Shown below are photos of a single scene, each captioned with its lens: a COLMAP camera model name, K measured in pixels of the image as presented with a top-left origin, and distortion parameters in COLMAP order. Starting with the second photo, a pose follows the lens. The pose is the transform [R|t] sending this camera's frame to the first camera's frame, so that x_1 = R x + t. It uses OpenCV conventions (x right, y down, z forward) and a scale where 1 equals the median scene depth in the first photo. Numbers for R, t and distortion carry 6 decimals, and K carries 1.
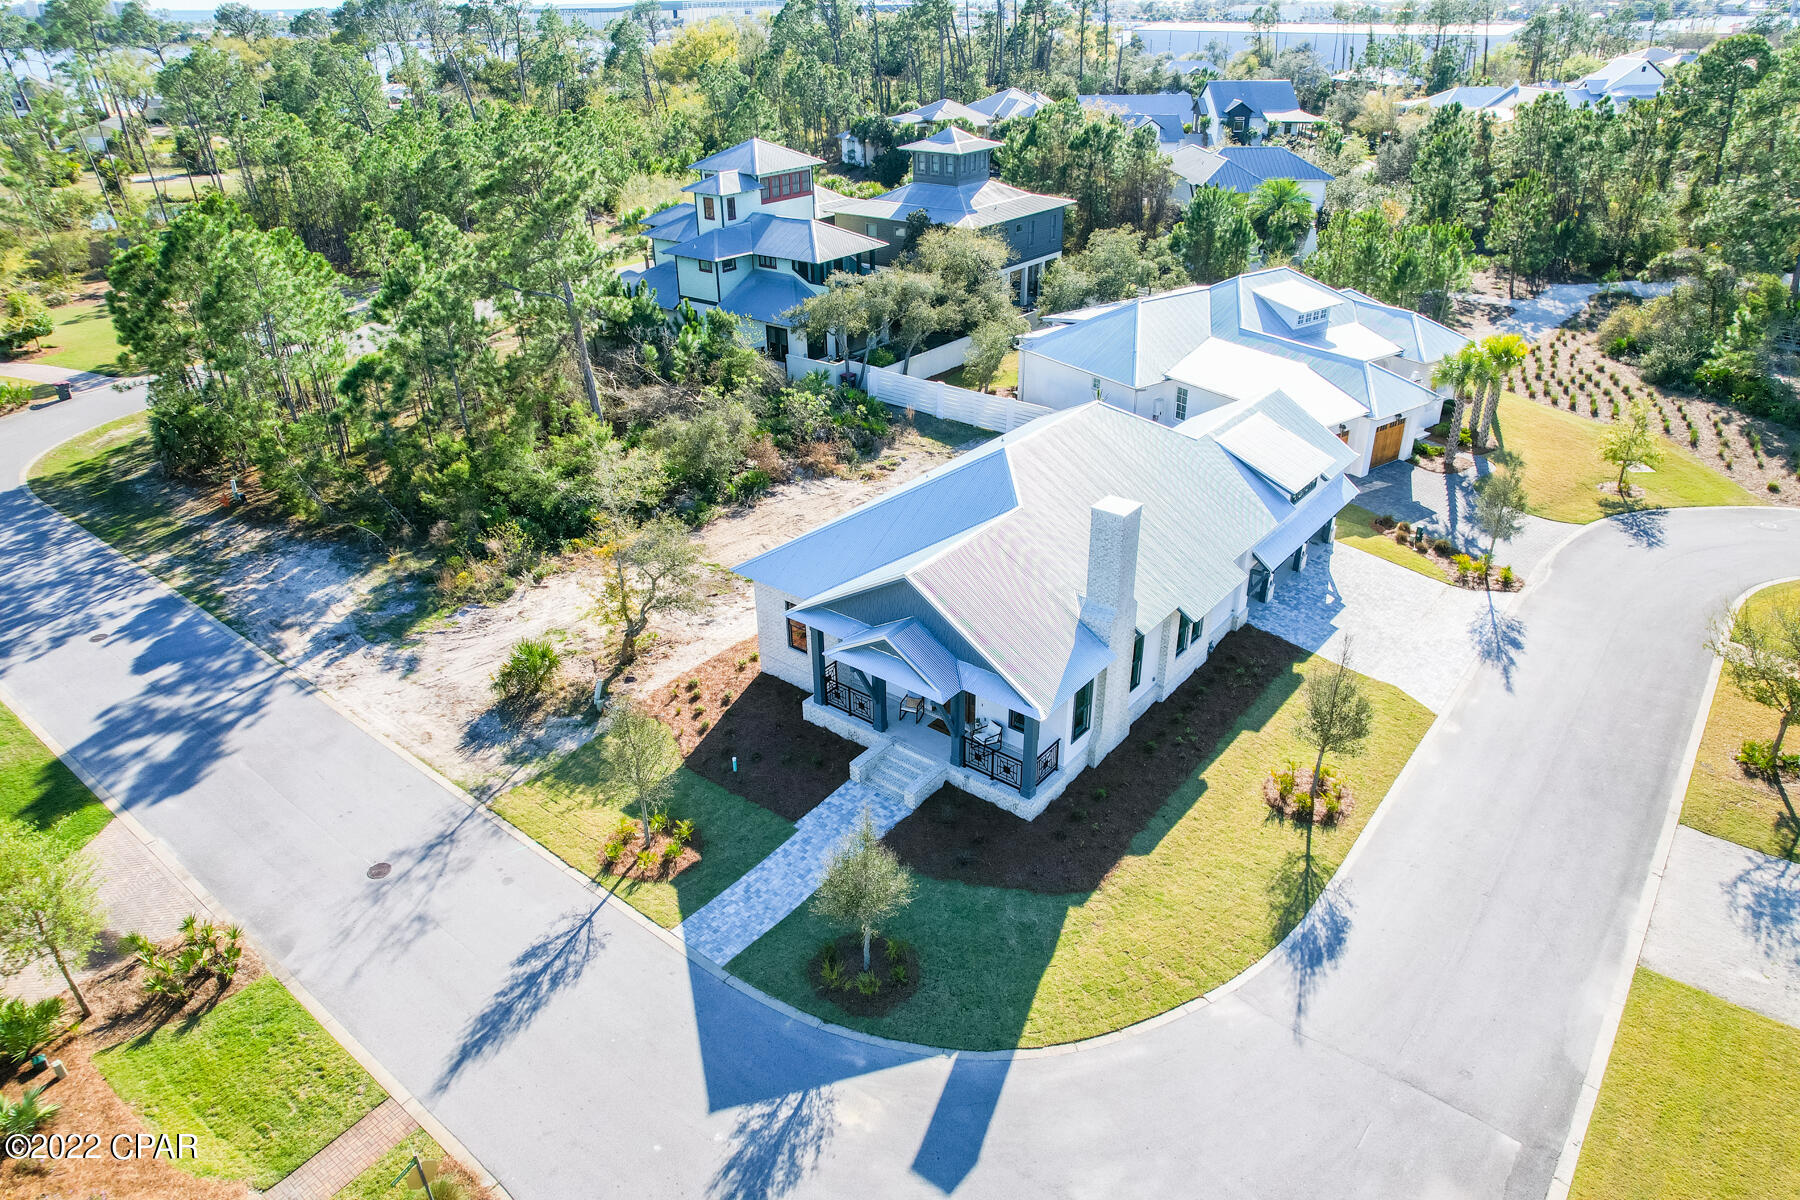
lens RADIAL K [[1160.1, 0, 900.0], [0, 1160.1, 600.0], [0, 0, 1]] dist [-0.088430, 0.080911]
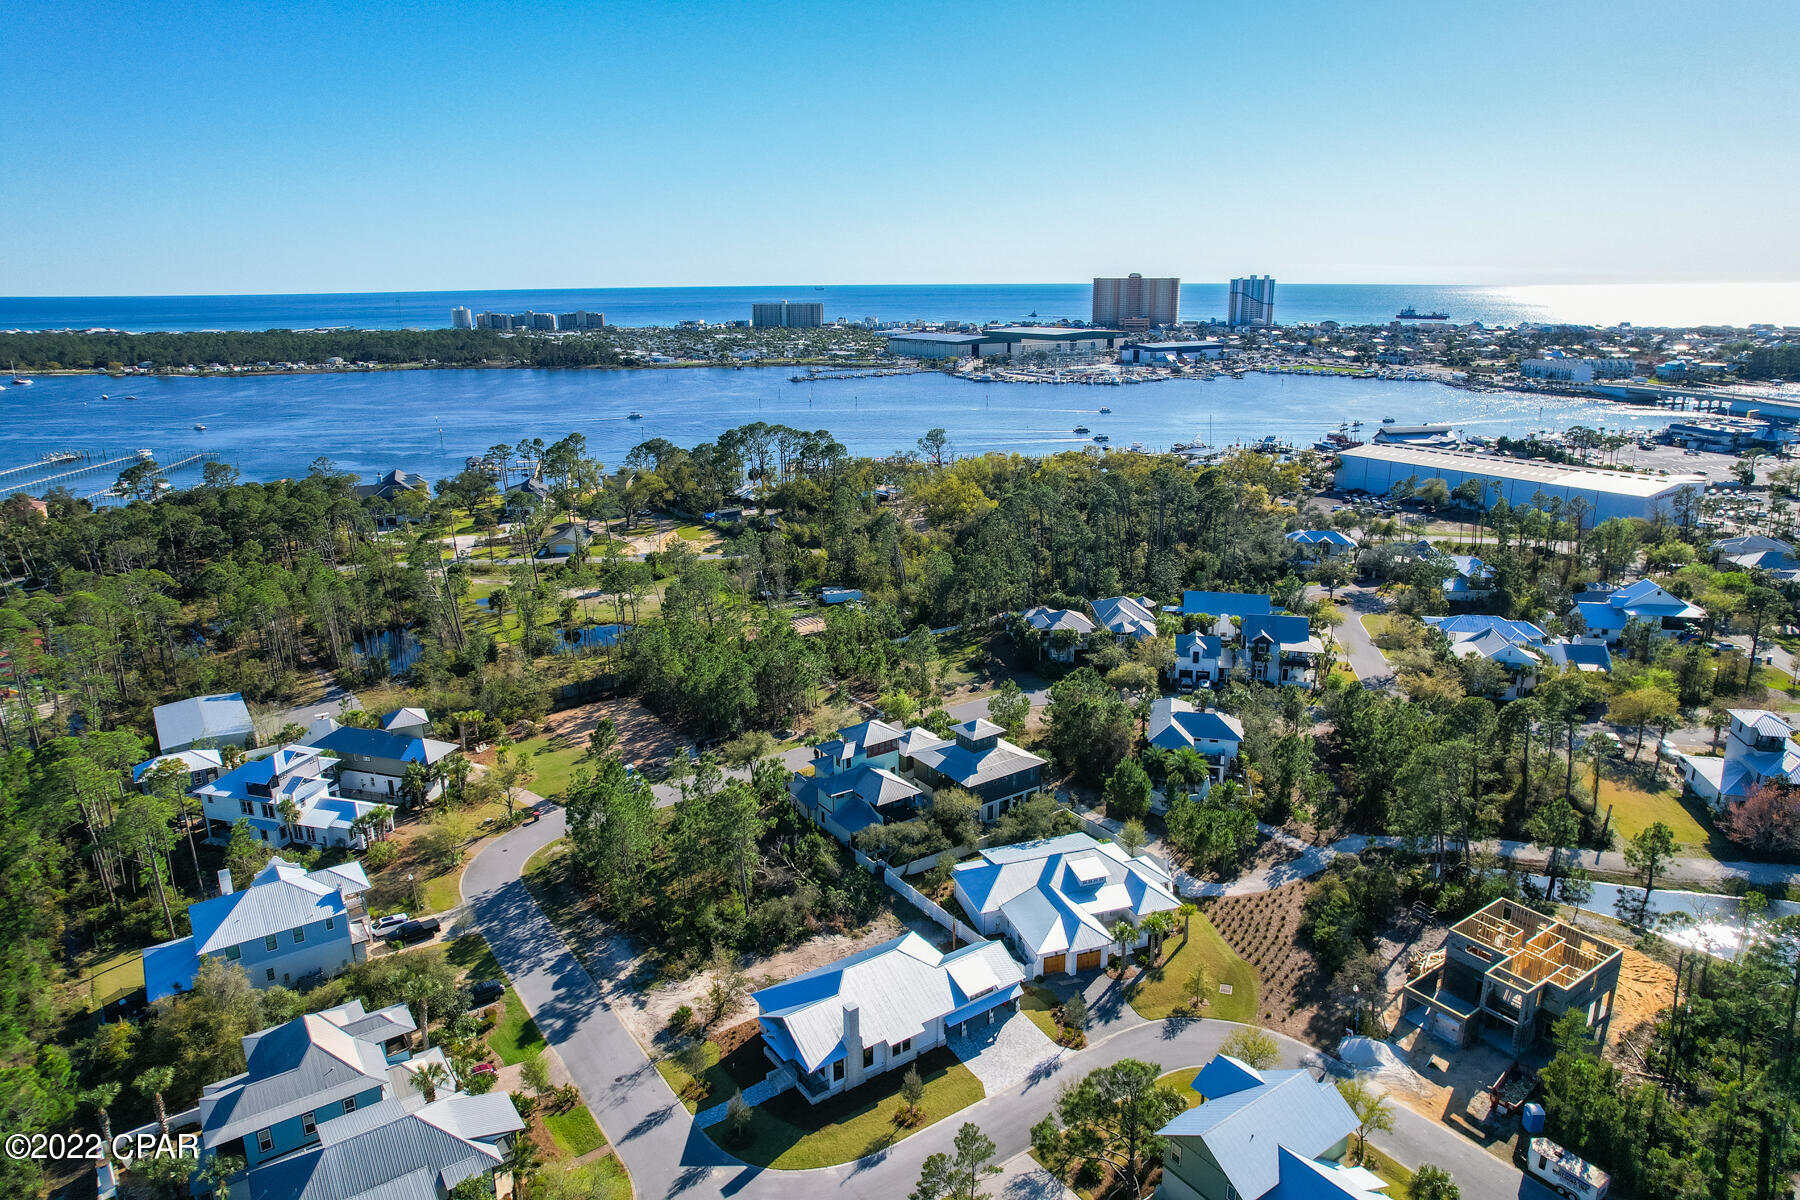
lens RADIAL K [[1129.1, 0, 900.0], [0, 1129.1, 600.0], [0, 0, 1]] dist [-0.005077, -0.066371]
pose [[0.959777, 0.083589, -0.268031, 1.015588], [-0.141428, 0.968627, -0.204350, -0.525344], [0.242541, 0.234038, 0.941488, -2.051985]]
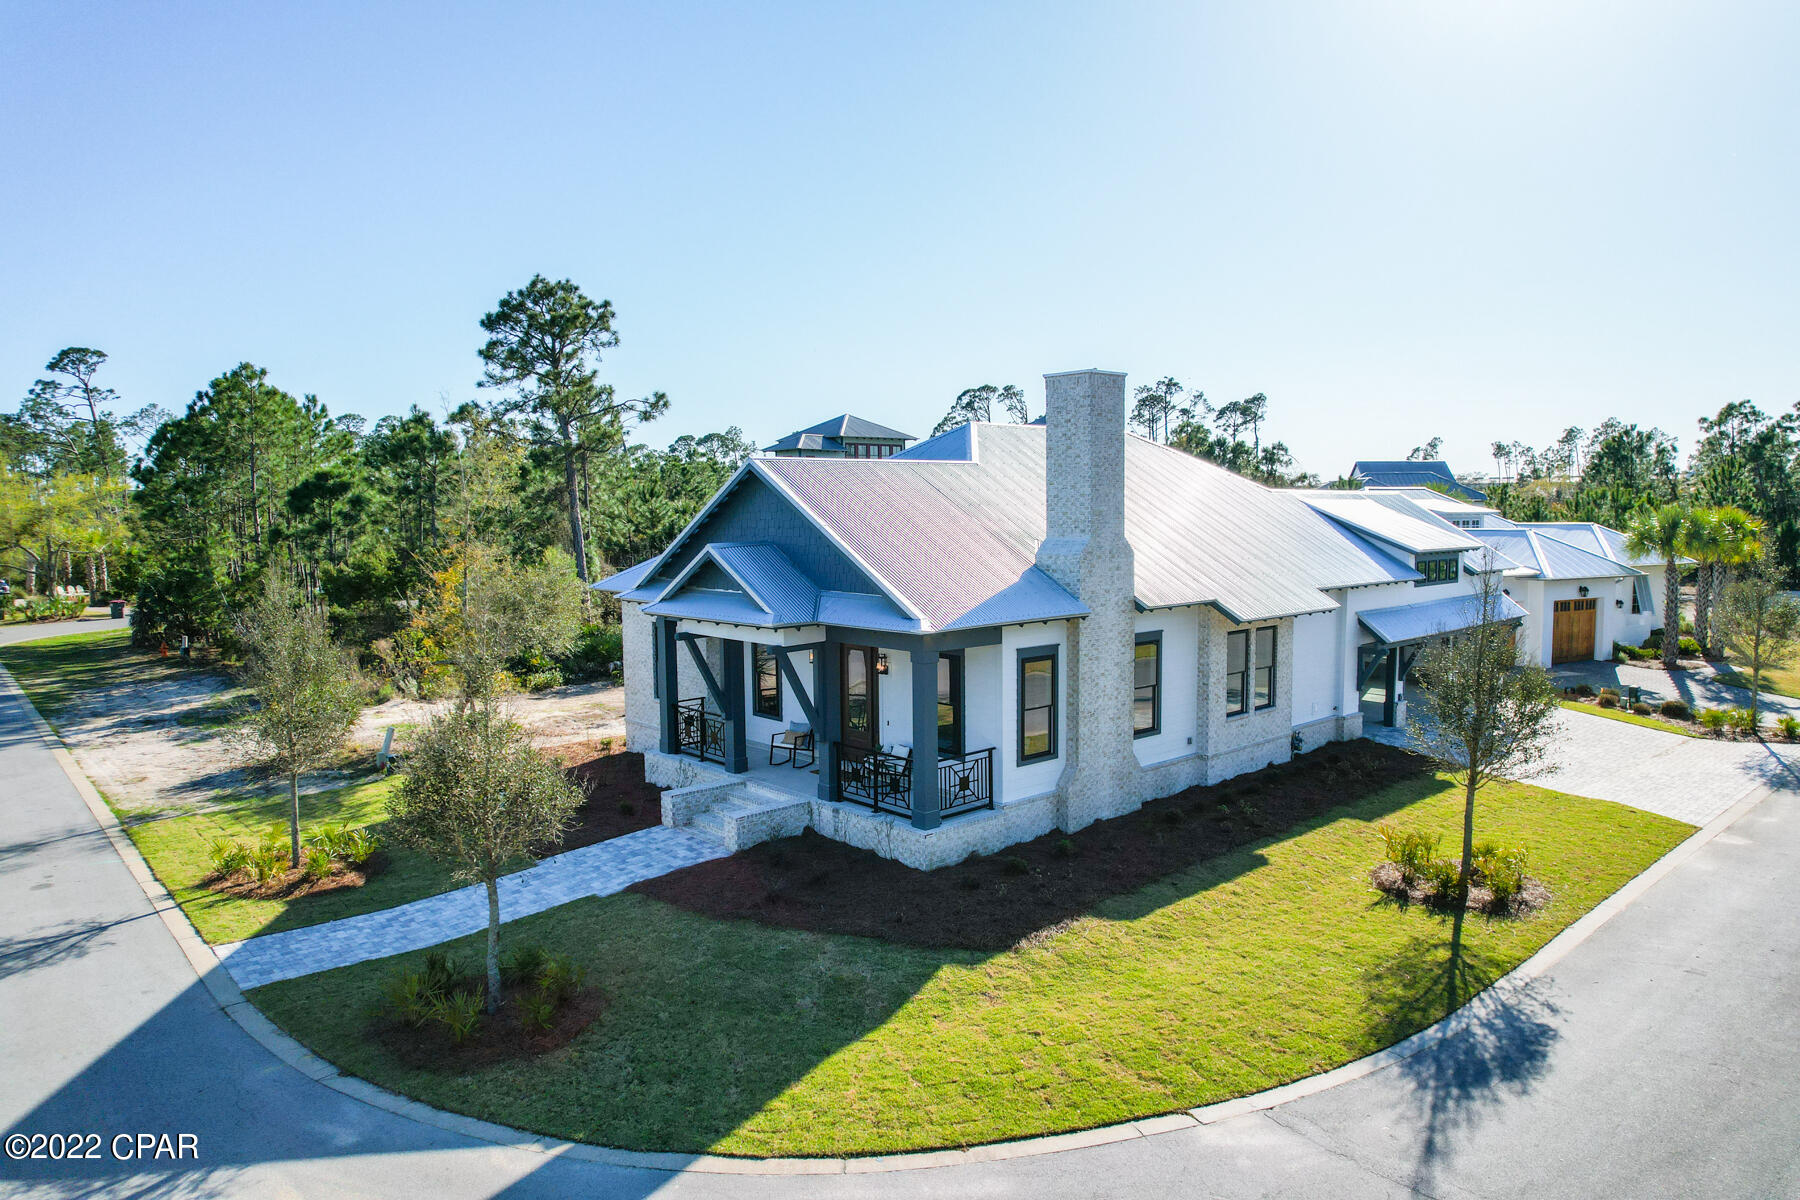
lens RADIAL K [[1160.1, 0, 900.0], [0, 1160.1, 600.0], [0, 0, 1]] dist [-0.088430, 0.080911]
pose [[0.987194, 0.021968, -0.158005, 0.184294], [-0.082247, 0.918773, -0.386124, 0.285370], [0.136688, 0.394175, 0.908814, 0.438505]]
